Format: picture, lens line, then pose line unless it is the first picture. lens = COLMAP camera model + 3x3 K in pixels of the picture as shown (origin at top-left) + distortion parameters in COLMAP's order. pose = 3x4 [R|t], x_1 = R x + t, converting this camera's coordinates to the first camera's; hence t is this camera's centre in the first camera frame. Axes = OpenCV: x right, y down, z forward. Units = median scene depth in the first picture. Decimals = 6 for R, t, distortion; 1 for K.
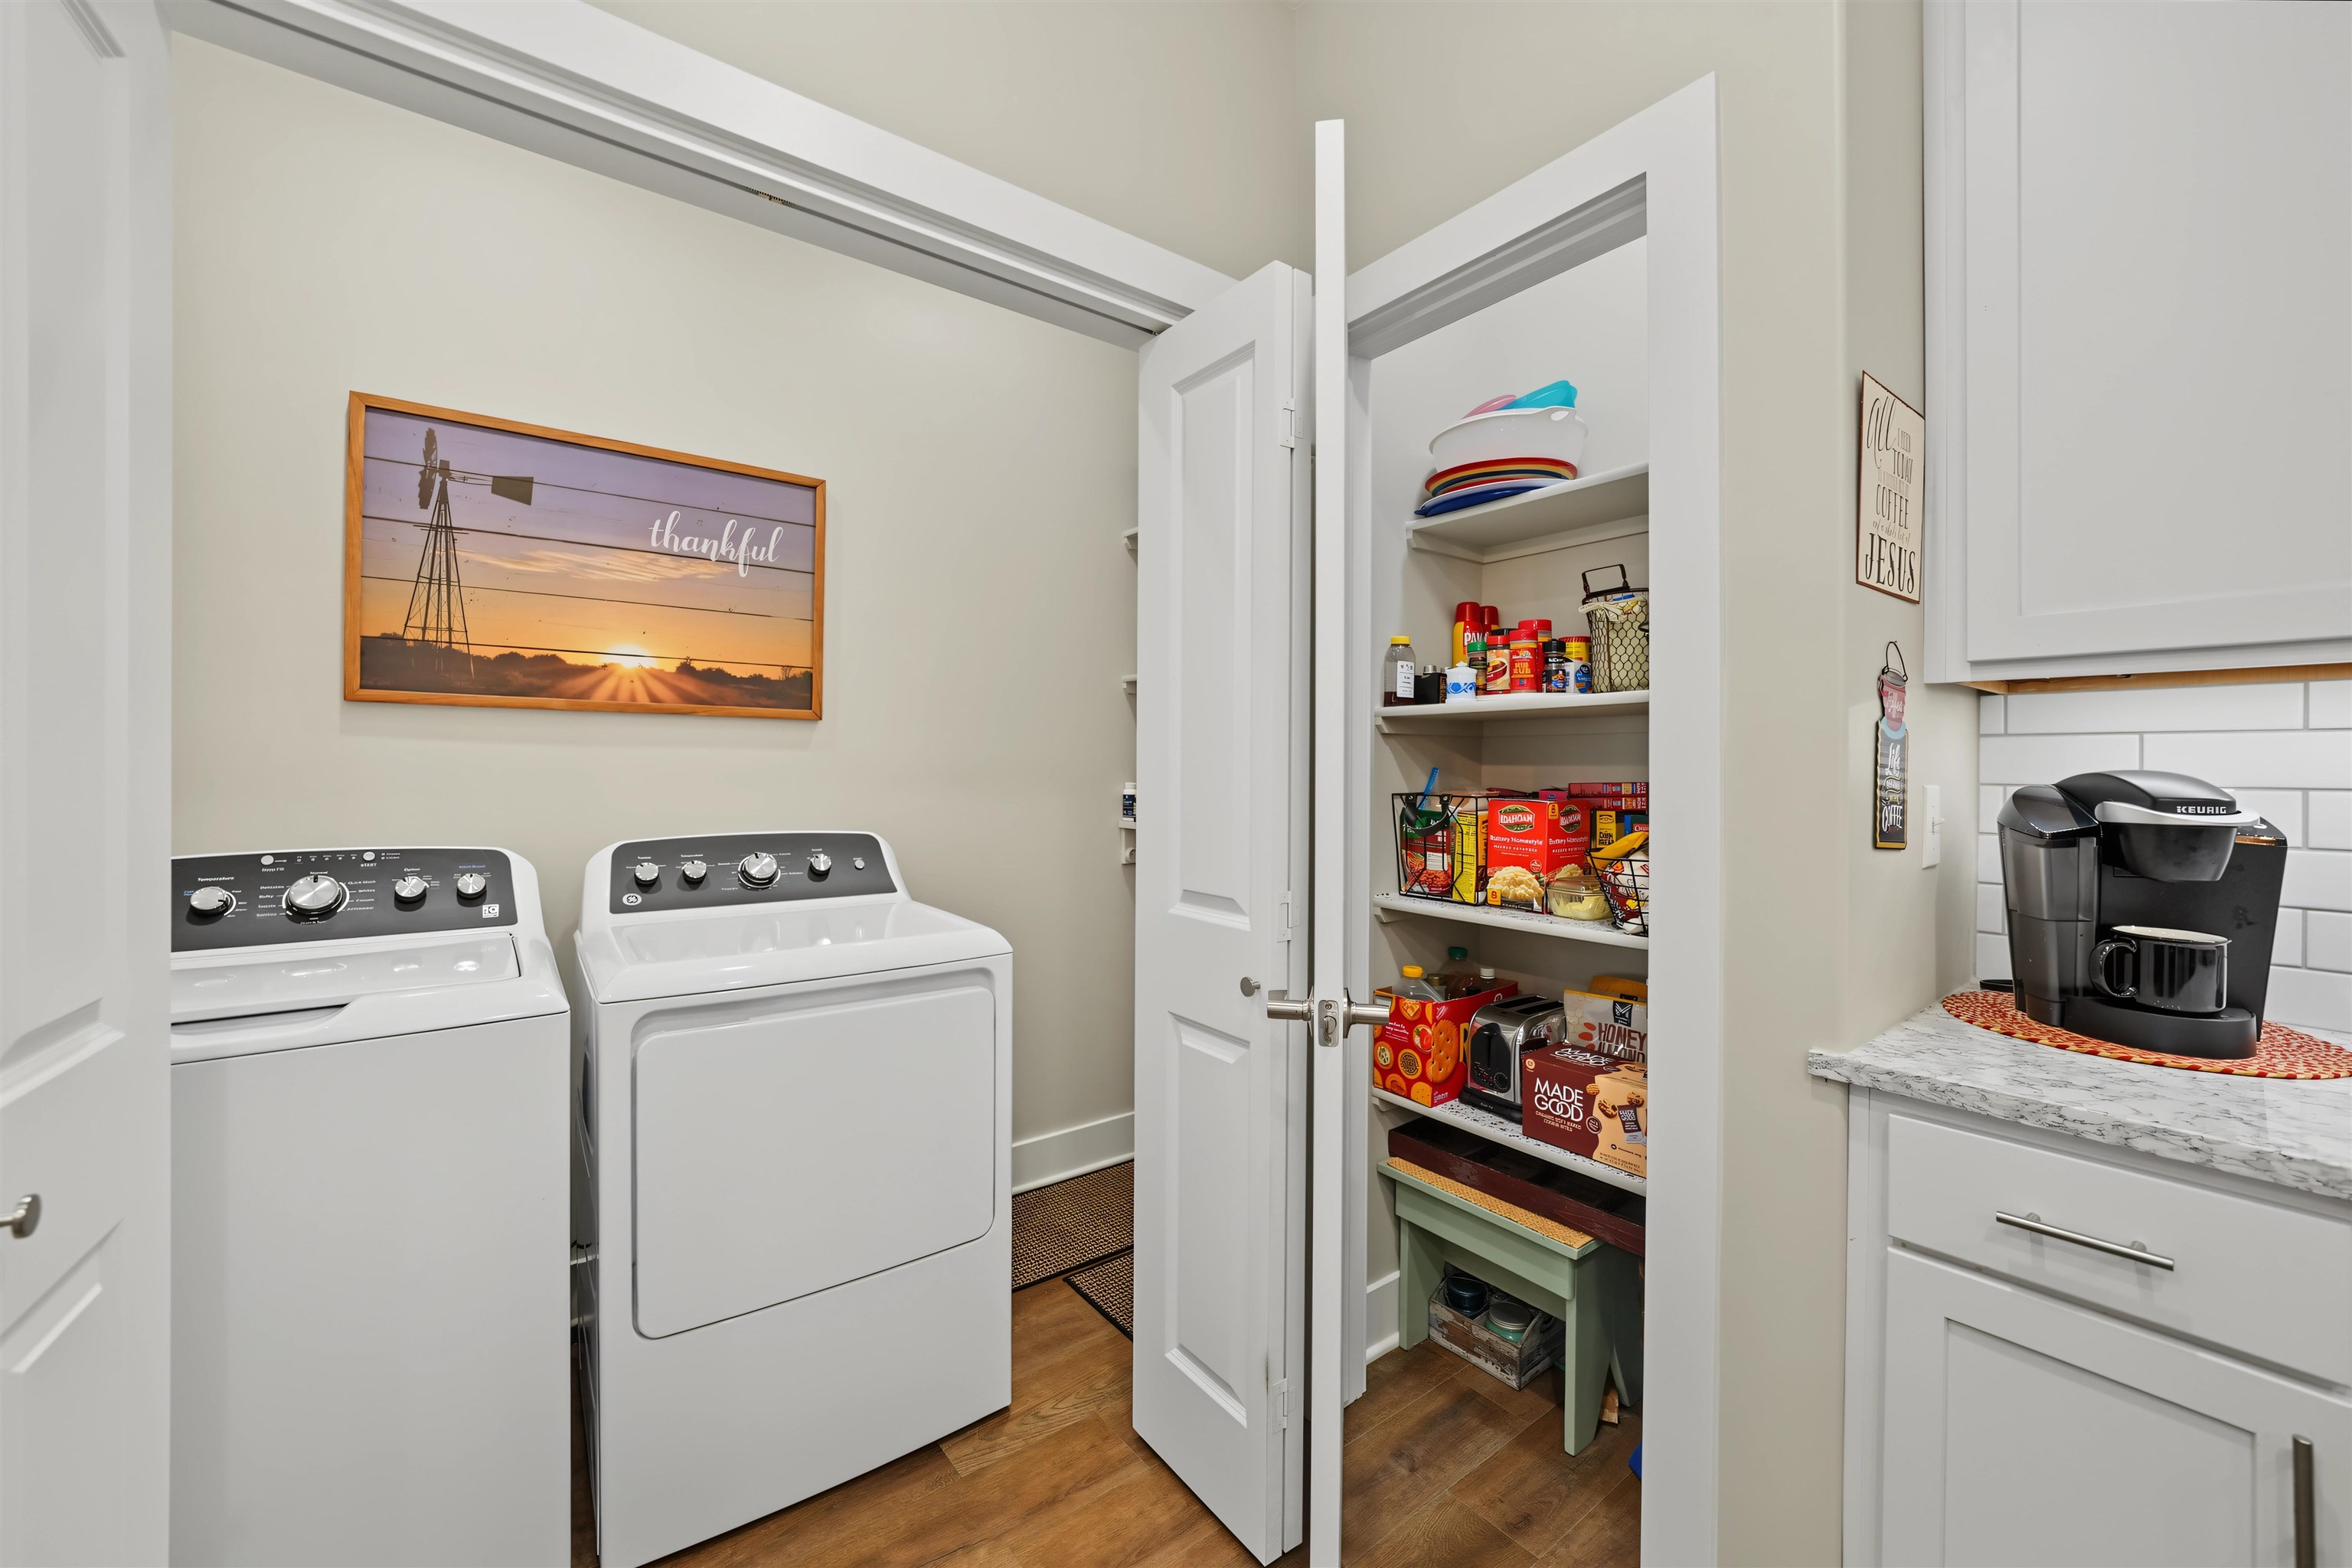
lens RADIAL K [[912.7, 0, 1177.7], [0, 912.7, 767.2], [0, 0, 1]] dist [-0.025694, 0.008121]
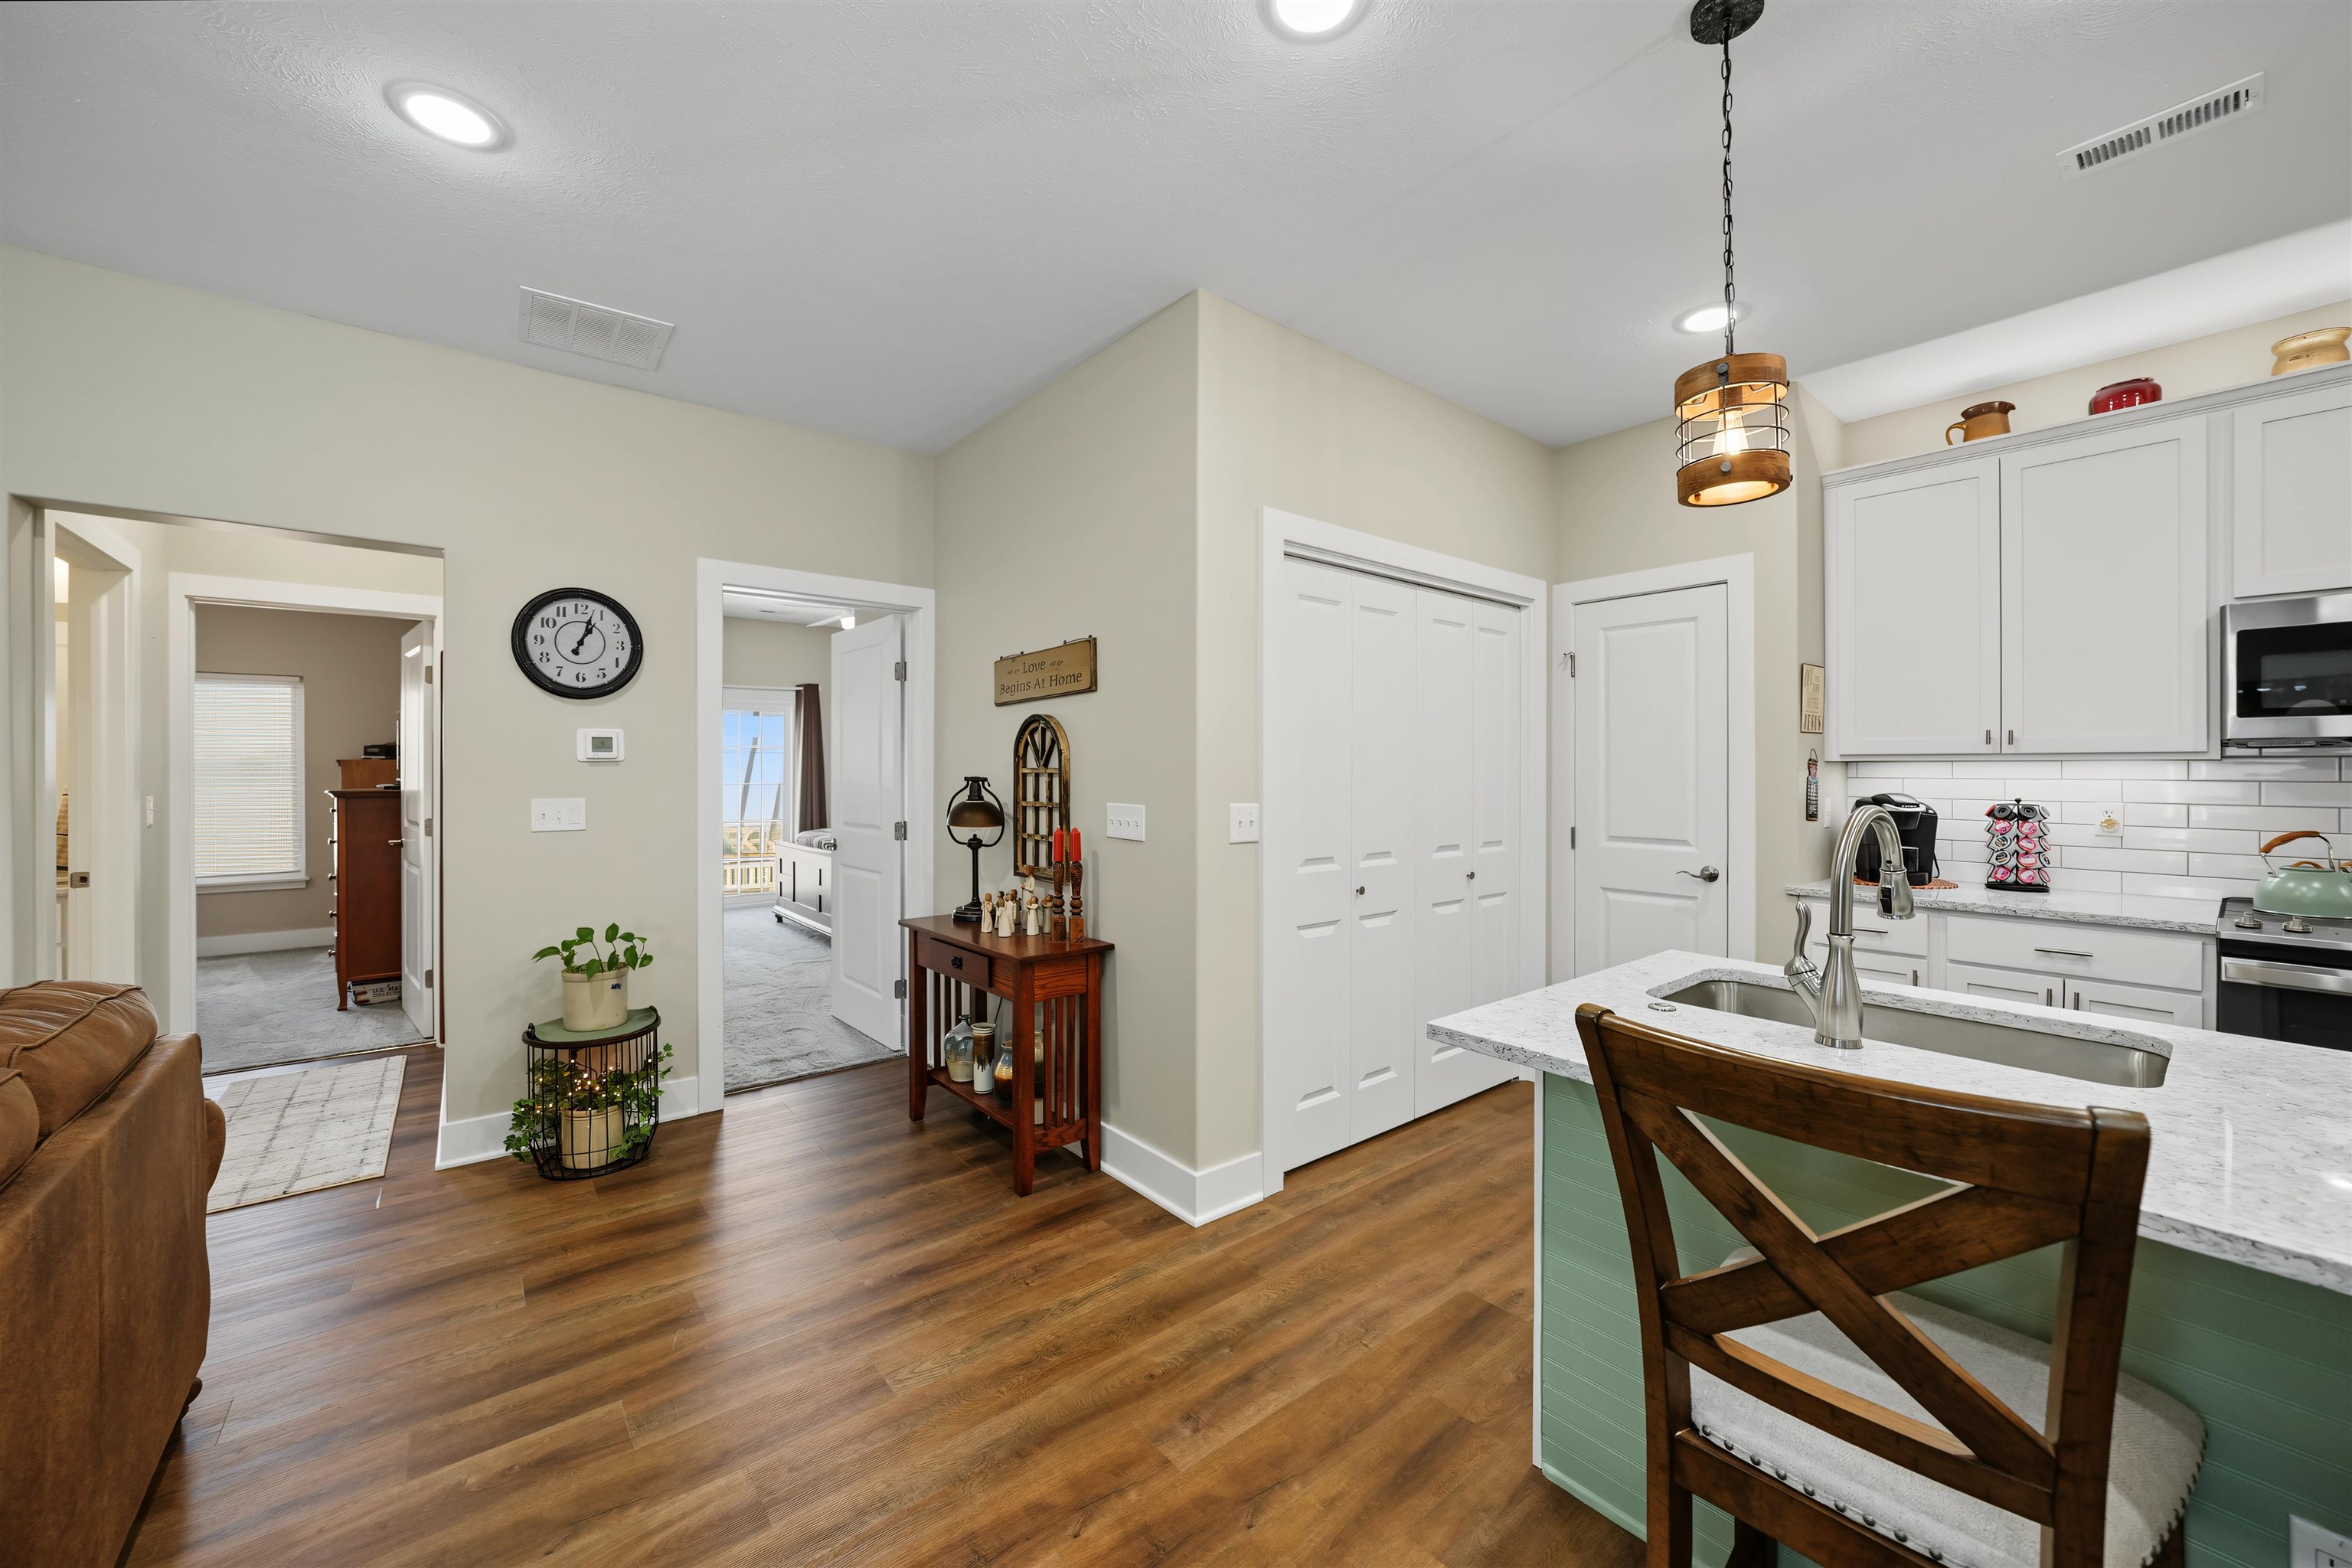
lens RADIAL K [[886.8, 0, 1184.1], [0, 886.8, 773.5], [0, 0, 1]] dist [-0.025110, 0.007497]
pose [[0.999557, -0.006607, 0.029032, -1.325461], [0.006556, 0.999977, 0.001833, -0.079896], [-0.029044, -0.001642, 0.999577, -1.781765]]
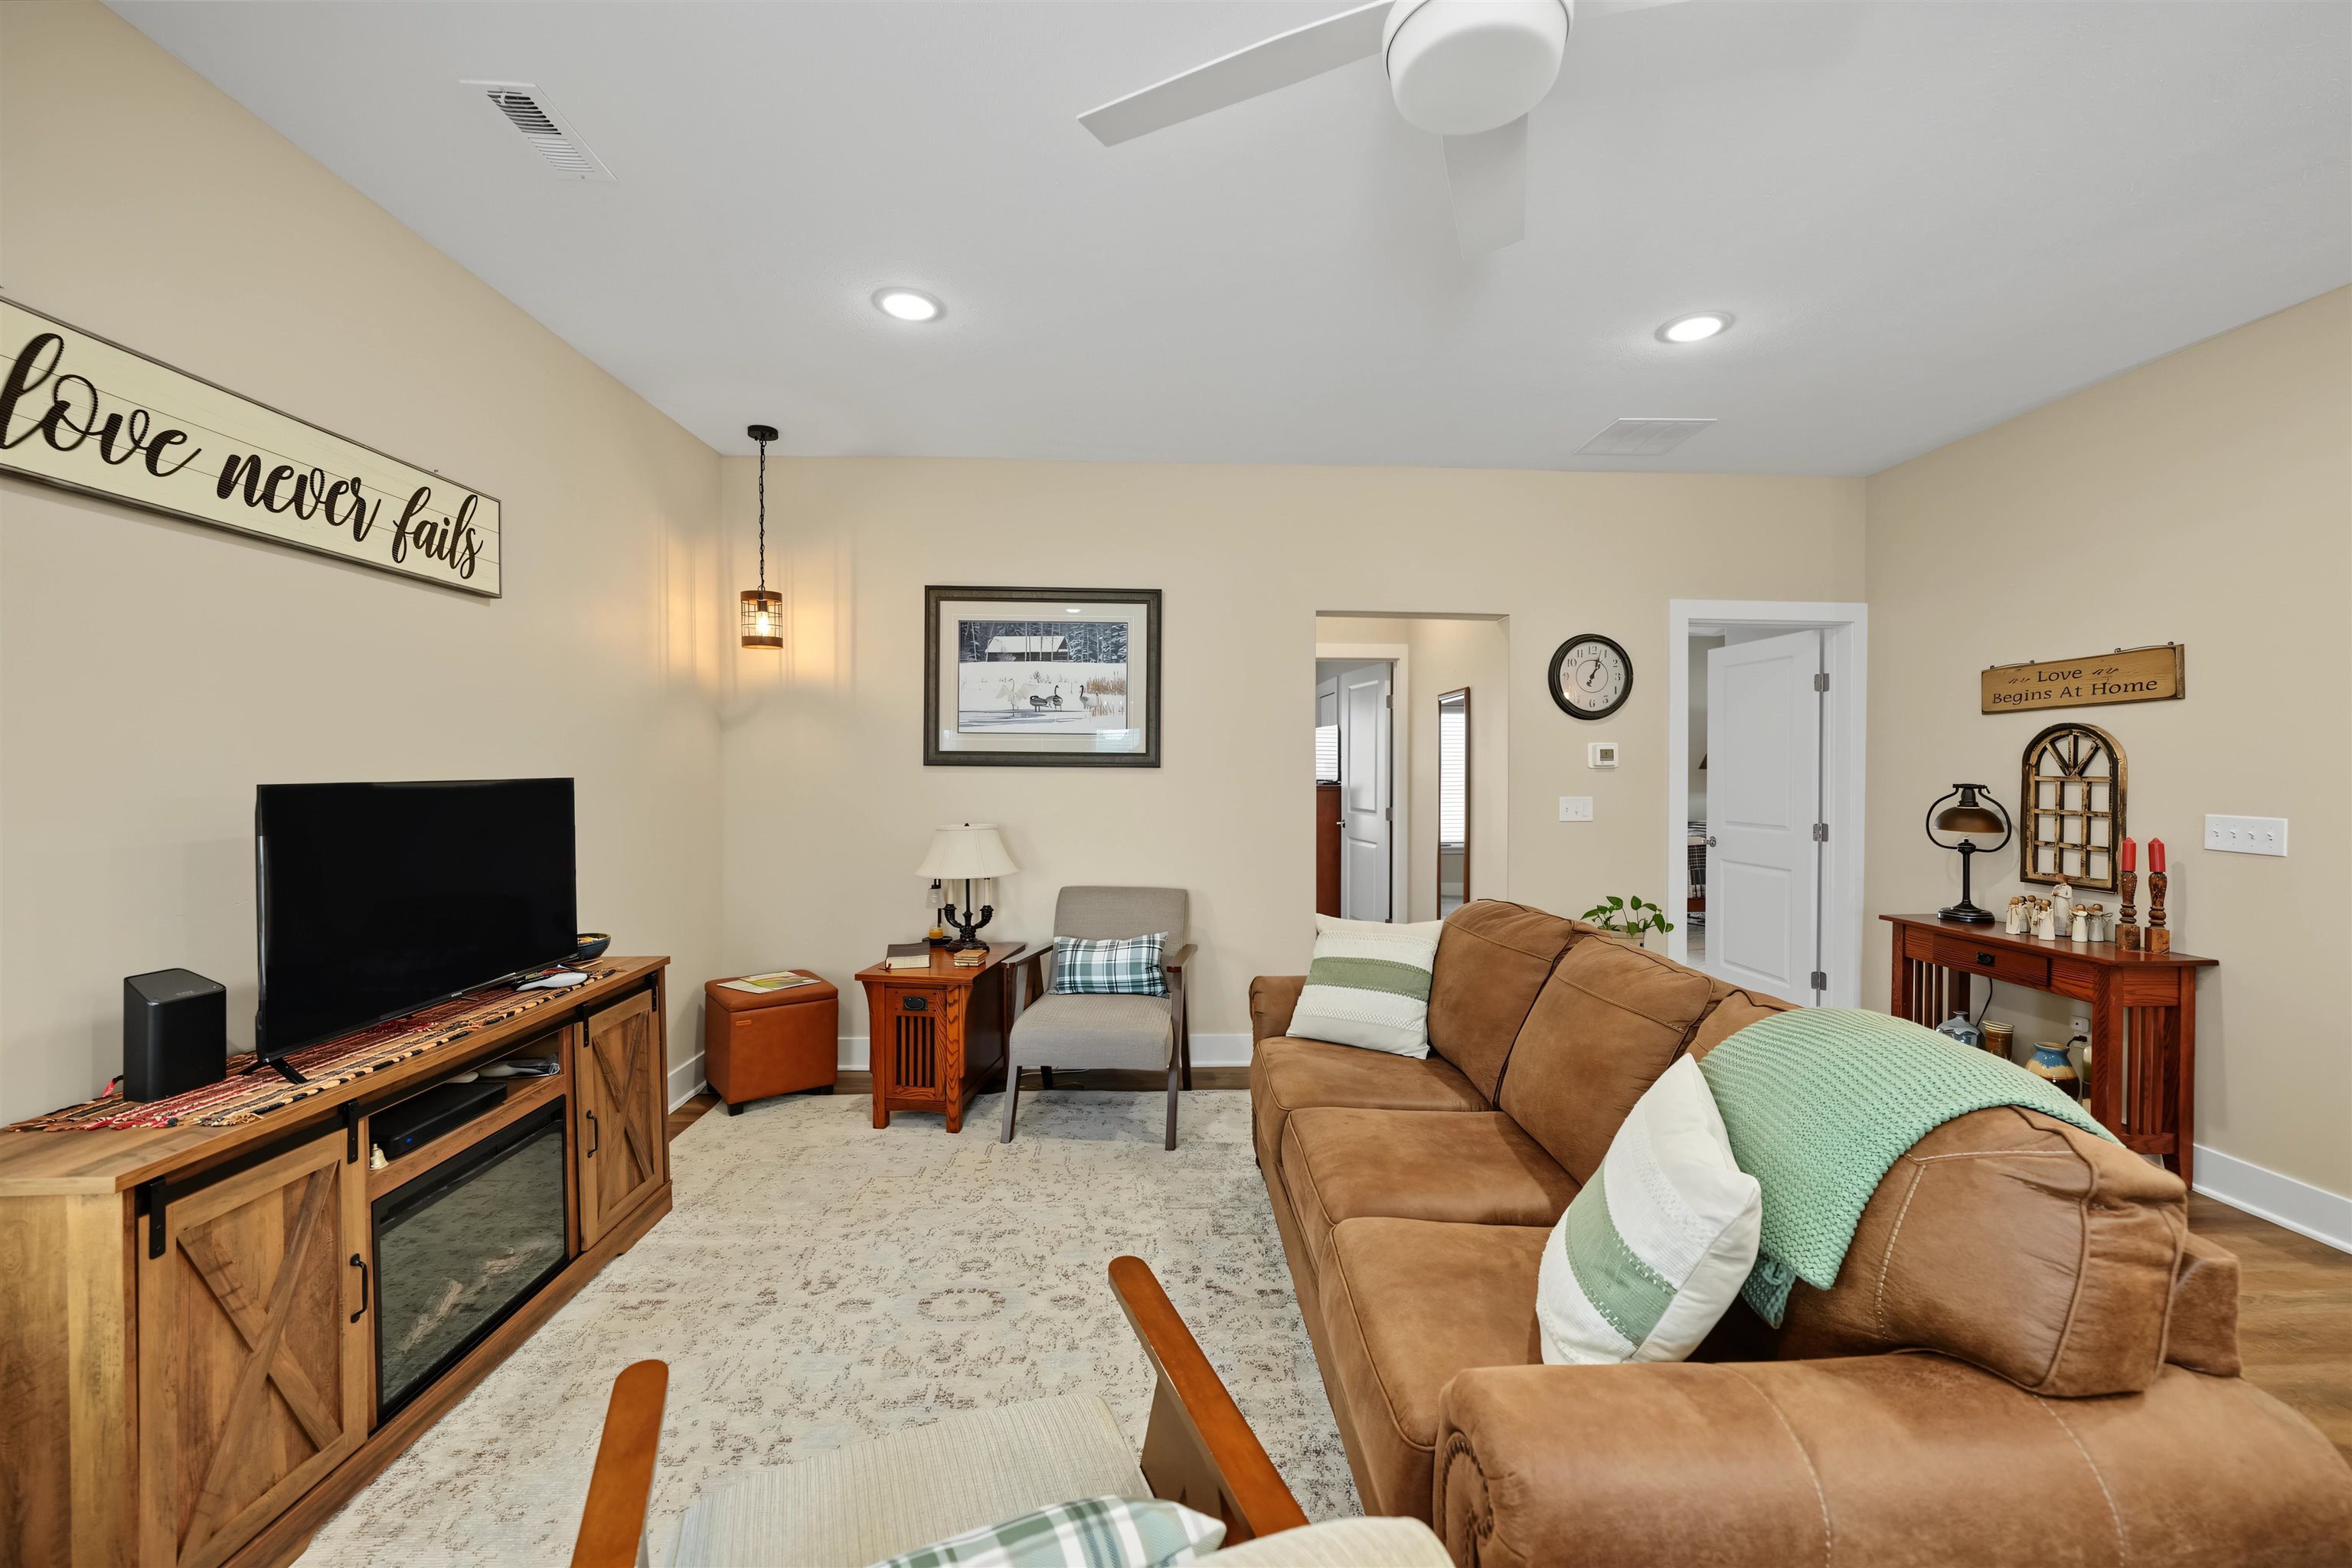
lens RADIAL K [[912.7, 0, 1177.7], [0, 912.7, 767.2], [0, 0, 1]] dist [-0.025694, 0.008121]
pose [[0.814371, -0.003575, -0.580334, -2.359410], [0.001497, 0.999991, -0.004059, -0.116471], [0.580343, 0.002437, 0.814369, -2.932000]]
